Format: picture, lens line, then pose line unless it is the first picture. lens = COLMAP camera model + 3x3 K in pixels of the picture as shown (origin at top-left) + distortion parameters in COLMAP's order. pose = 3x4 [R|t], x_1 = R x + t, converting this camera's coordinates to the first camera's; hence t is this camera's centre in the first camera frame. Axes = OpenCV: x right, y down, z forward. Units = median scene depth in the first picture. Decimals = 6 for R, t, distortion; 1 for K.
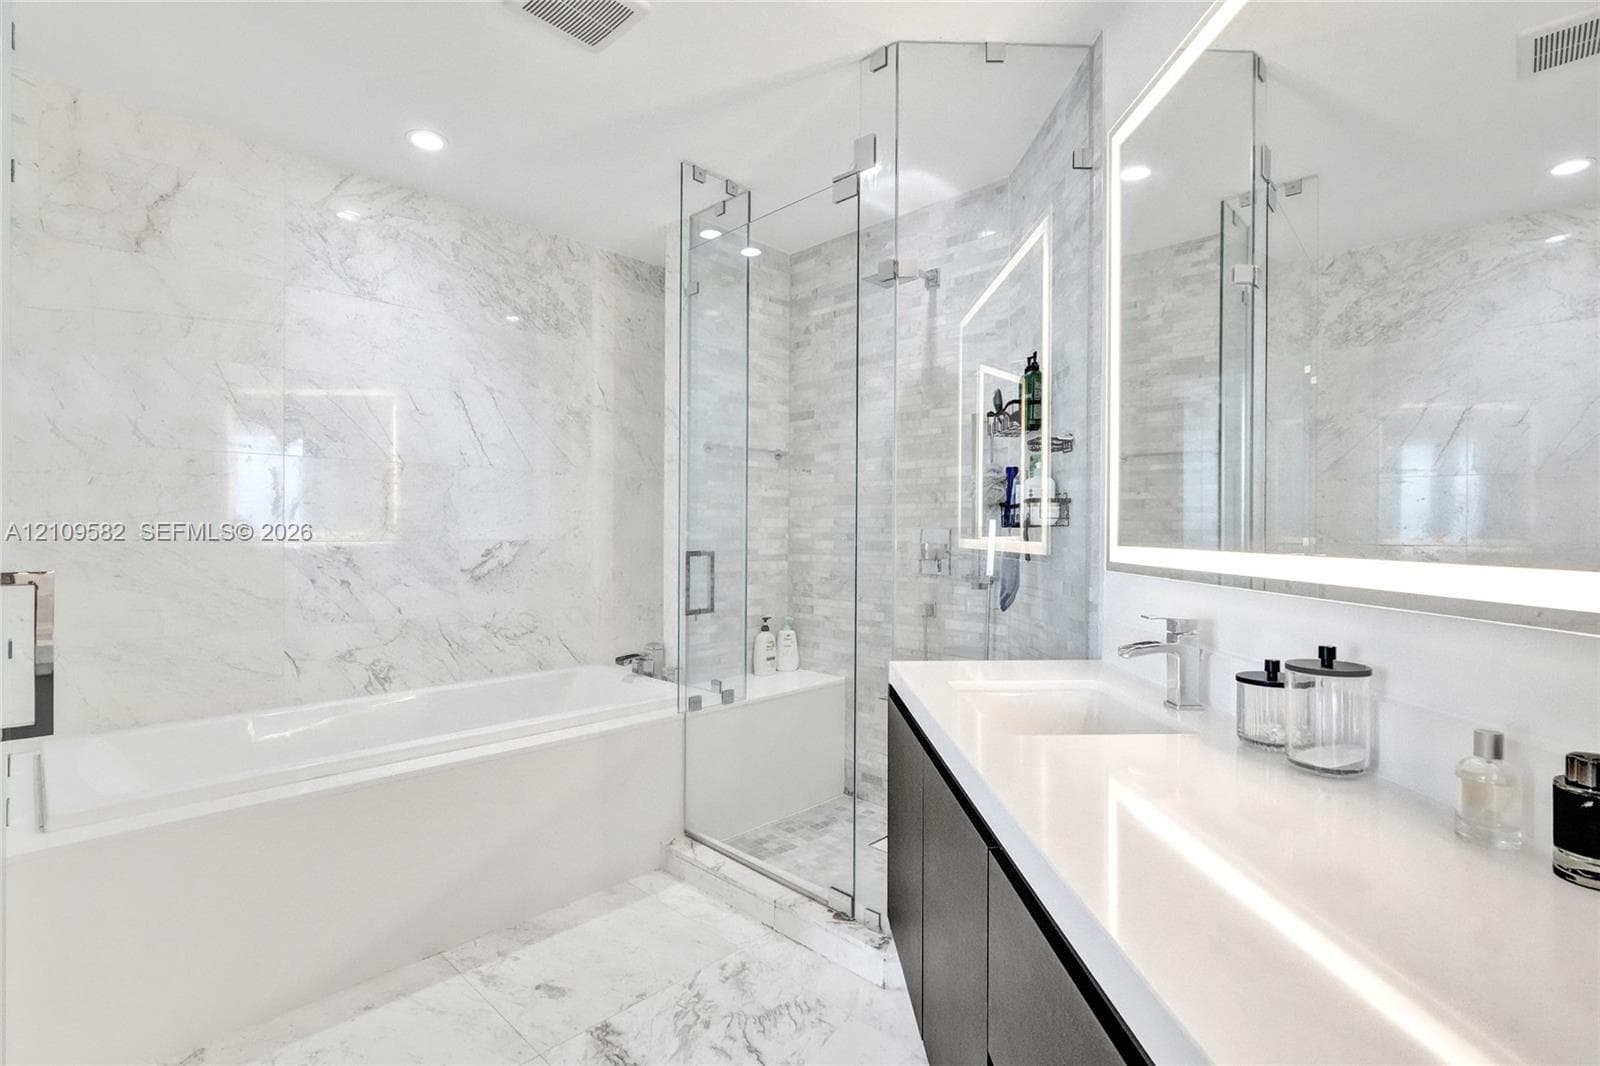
lens RADIAL K [[748.3, 0, 798.9], [0, 748.3, 528.9], [0, 0, 1]] dist [0.000108, 0.002194]
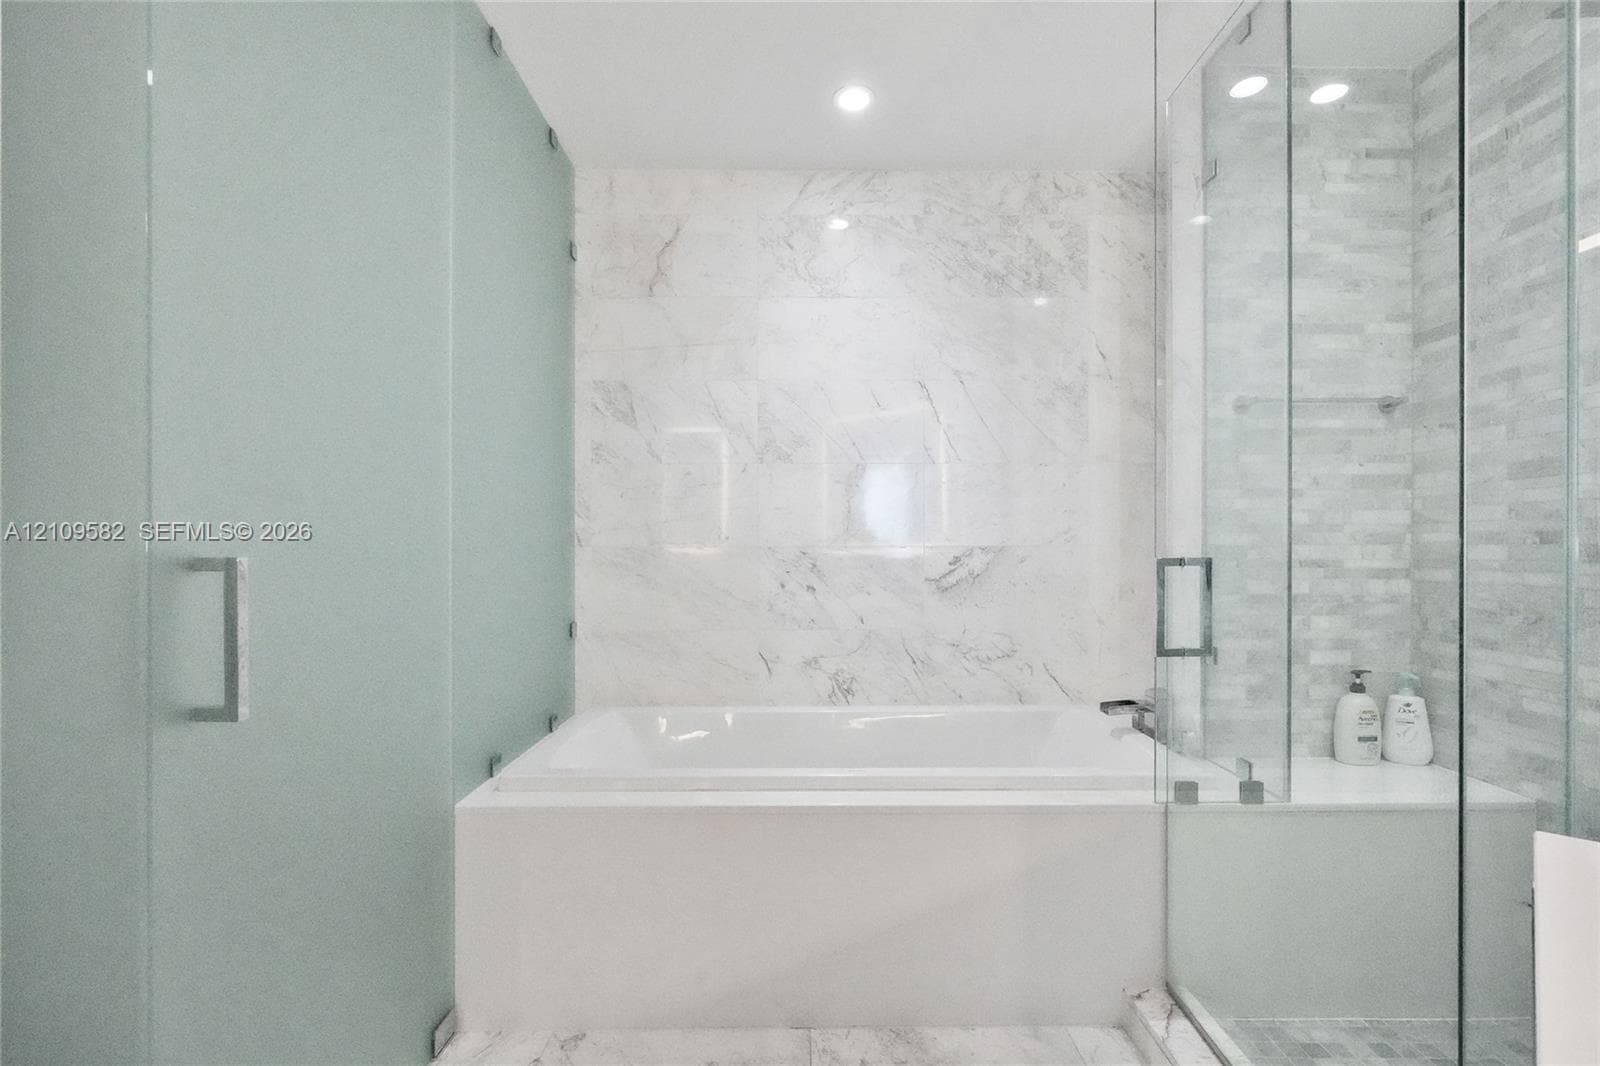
lens RADIAL K [[748.3, 0, 805.1], [0, 748.3, 544.2], [0, 0, 1]] dist [0.000108, 0.002194]
pose [[0.704728, -0.006224, -0.709451, 0.082140], [0.006641, 0.999976, -0.002176, 0.014407], [0.709447, -0.003178, 0.704752, 0.273613]]
